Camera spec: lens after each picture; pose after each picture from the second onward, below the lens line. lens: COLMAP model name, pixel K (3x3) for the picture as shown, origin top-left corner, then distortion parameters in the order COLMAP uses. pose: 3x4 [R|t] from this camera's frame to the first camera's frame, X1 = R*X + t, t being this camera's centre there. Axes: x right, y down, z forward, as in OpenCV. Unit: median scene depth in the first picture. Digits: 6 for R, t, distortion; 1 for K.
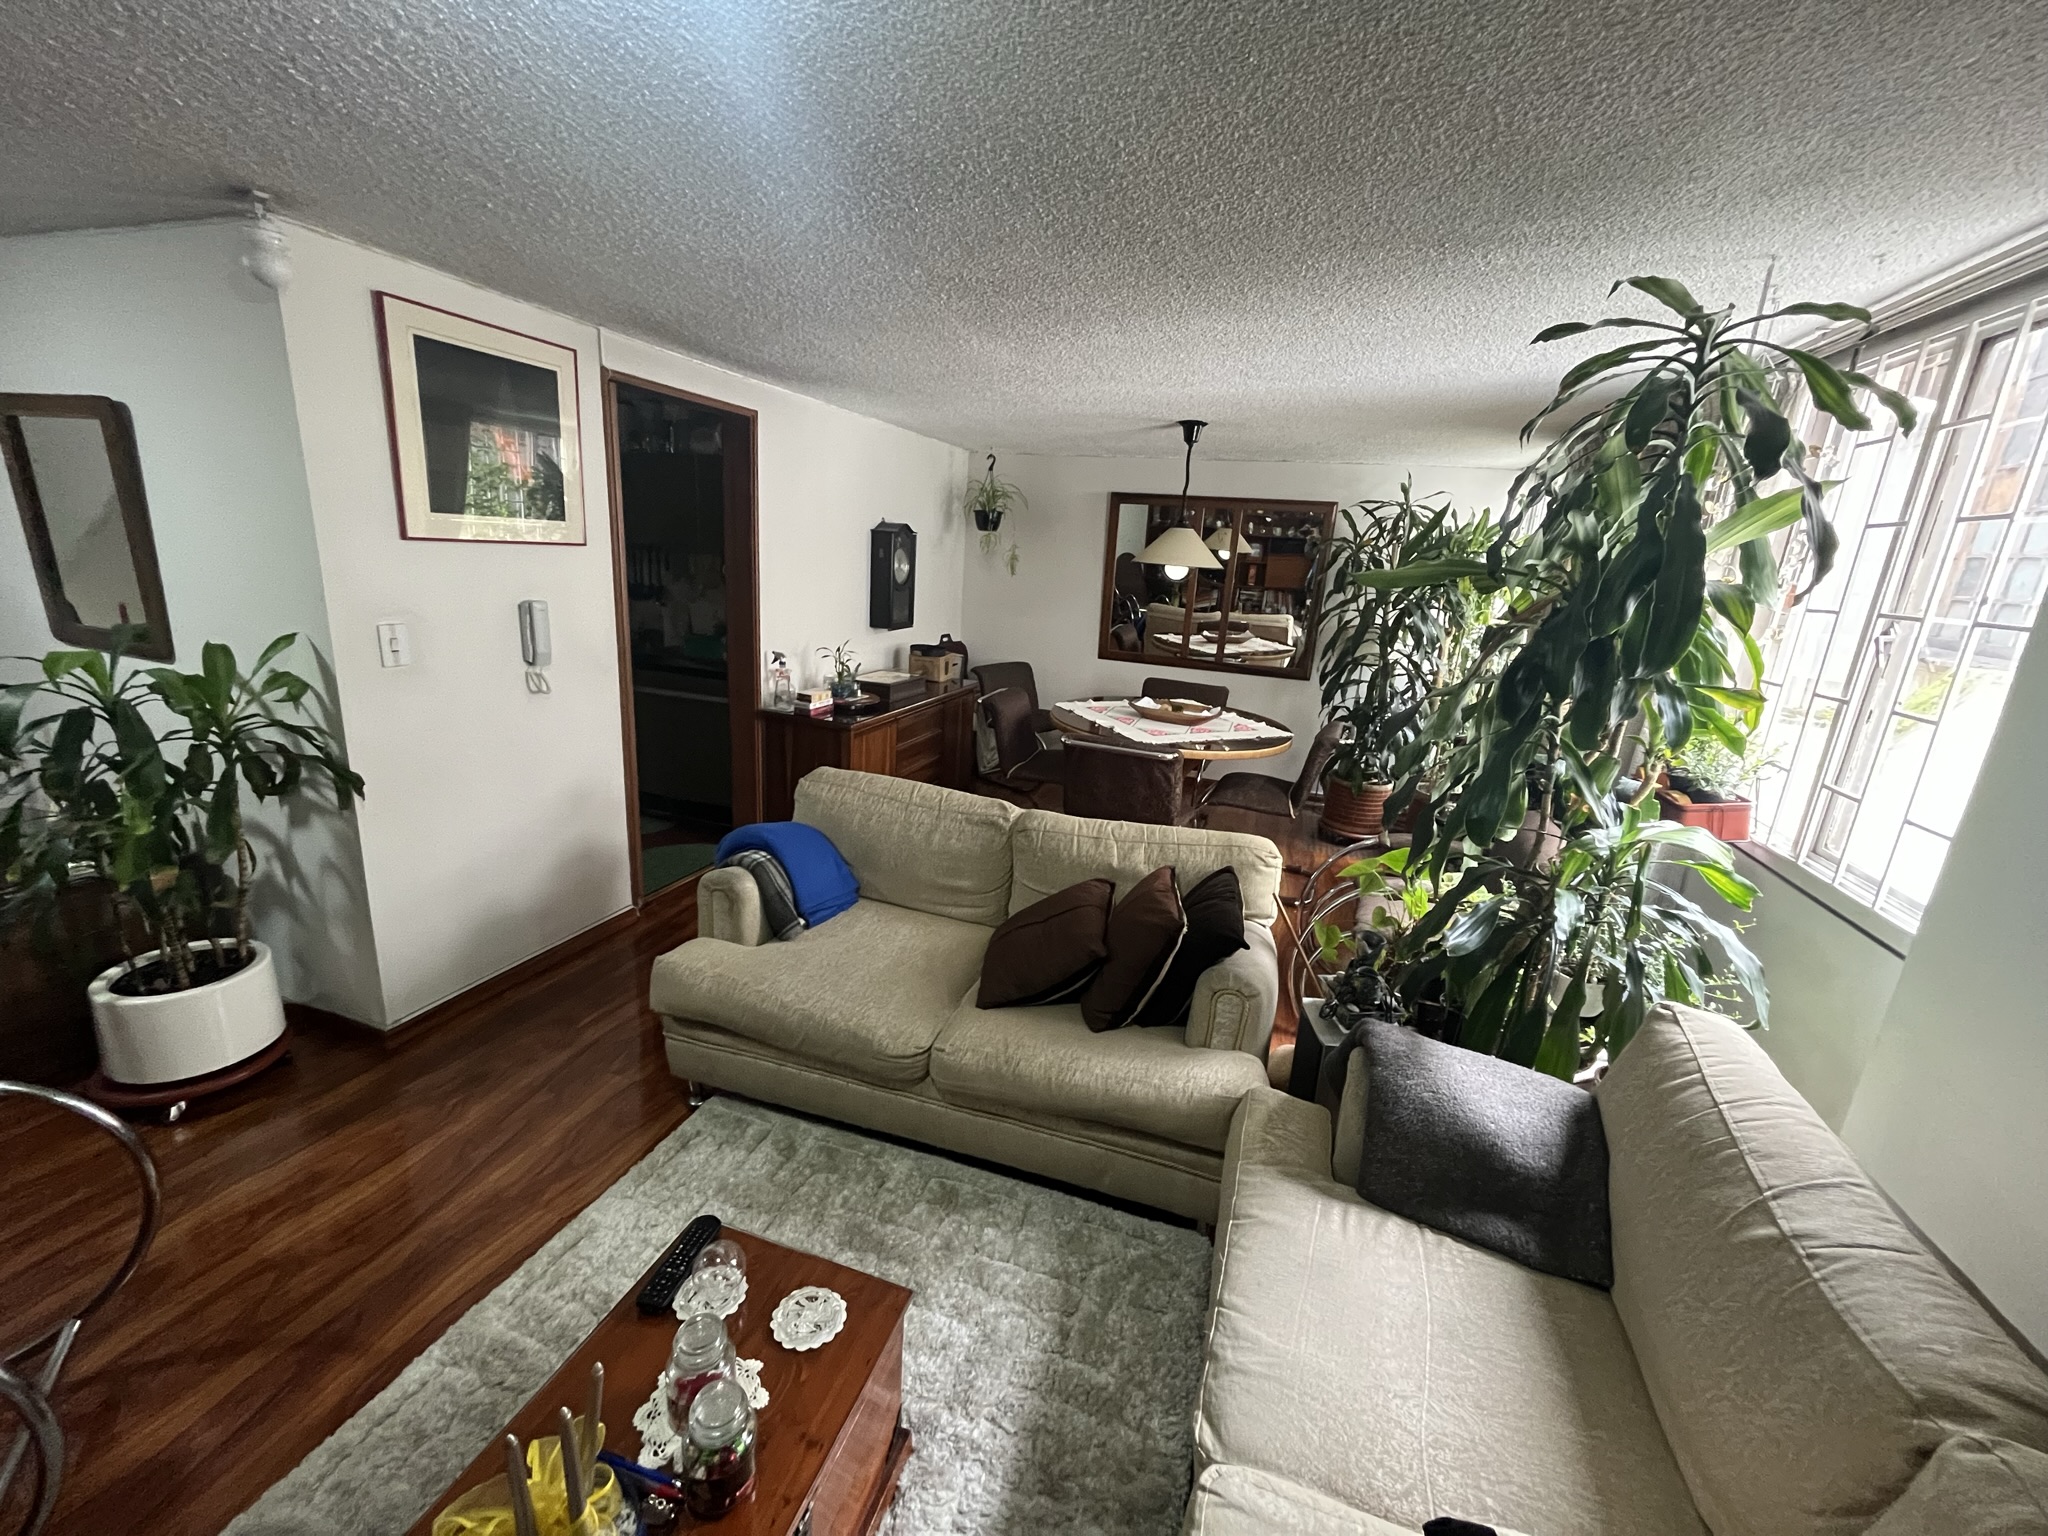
lens RADIAL K [[831.3, 0, 1027.6], [0, 831.3, 769.2], [0, 0, 1]] dist [-0.001711, -0.000358]
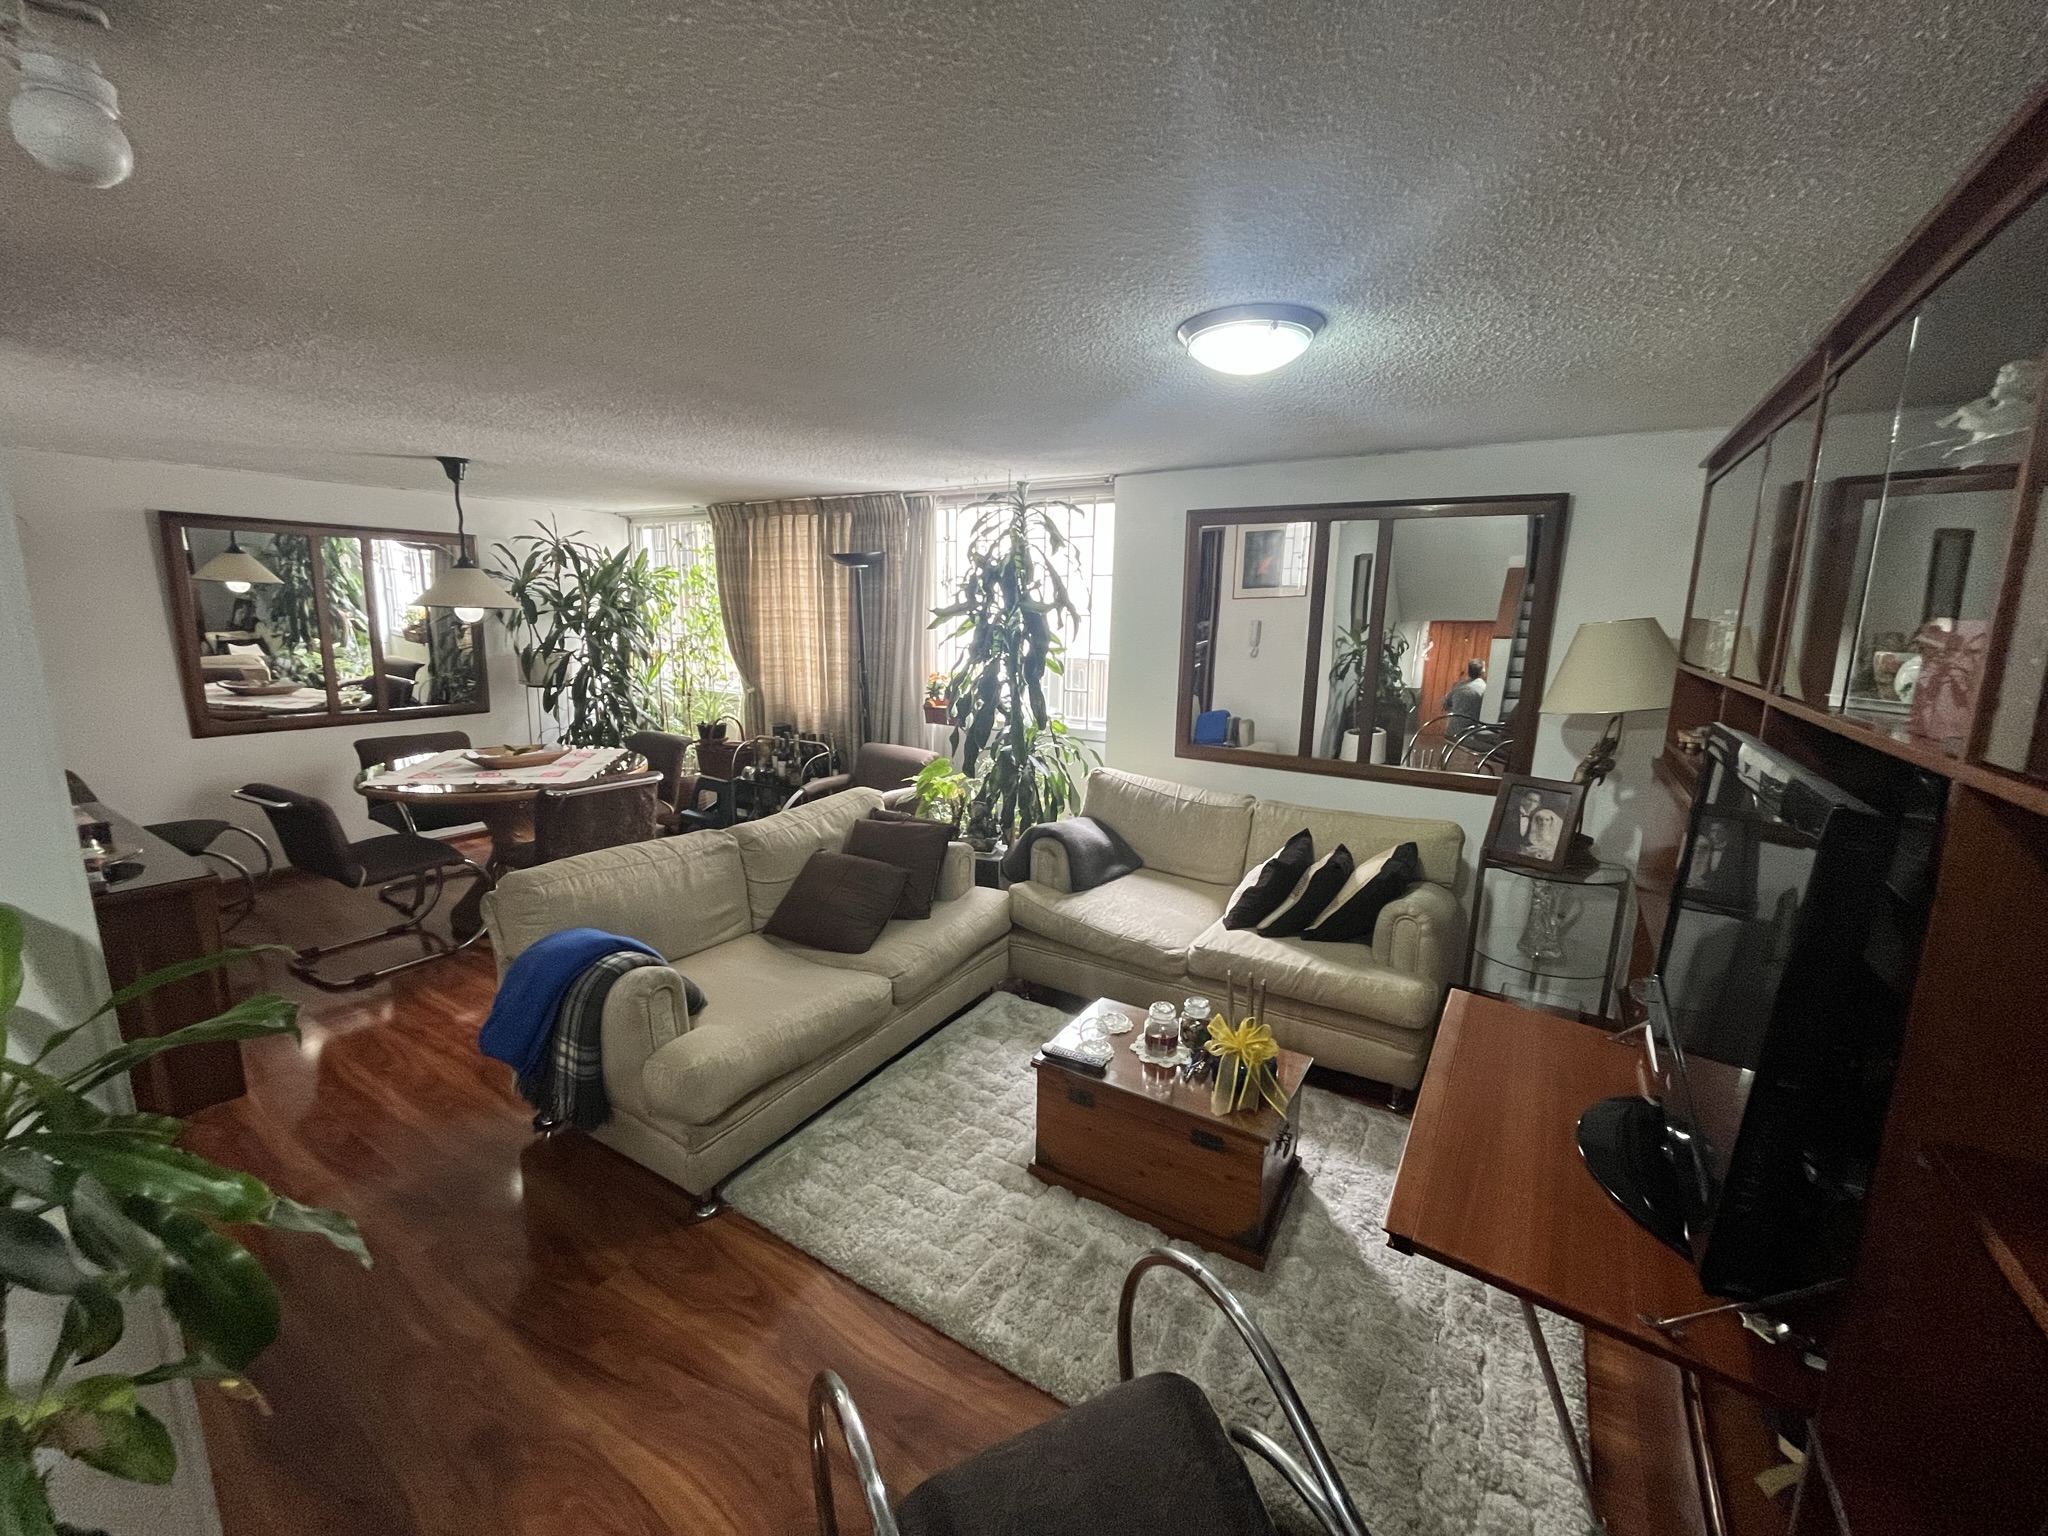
lens RADIAL K [[831.3, 0, 1019.1], [0, 831.3, 758.2], [0, 0, 1]] dist [-0.001711, -0.000358]
pose [[0.249181, -0.244820, 0.937002, -1.201434], [0.251423, 0.950700, 0.181537, -0.191191], [-0.935252, 0.190348, 0.298450, 0.327442]]
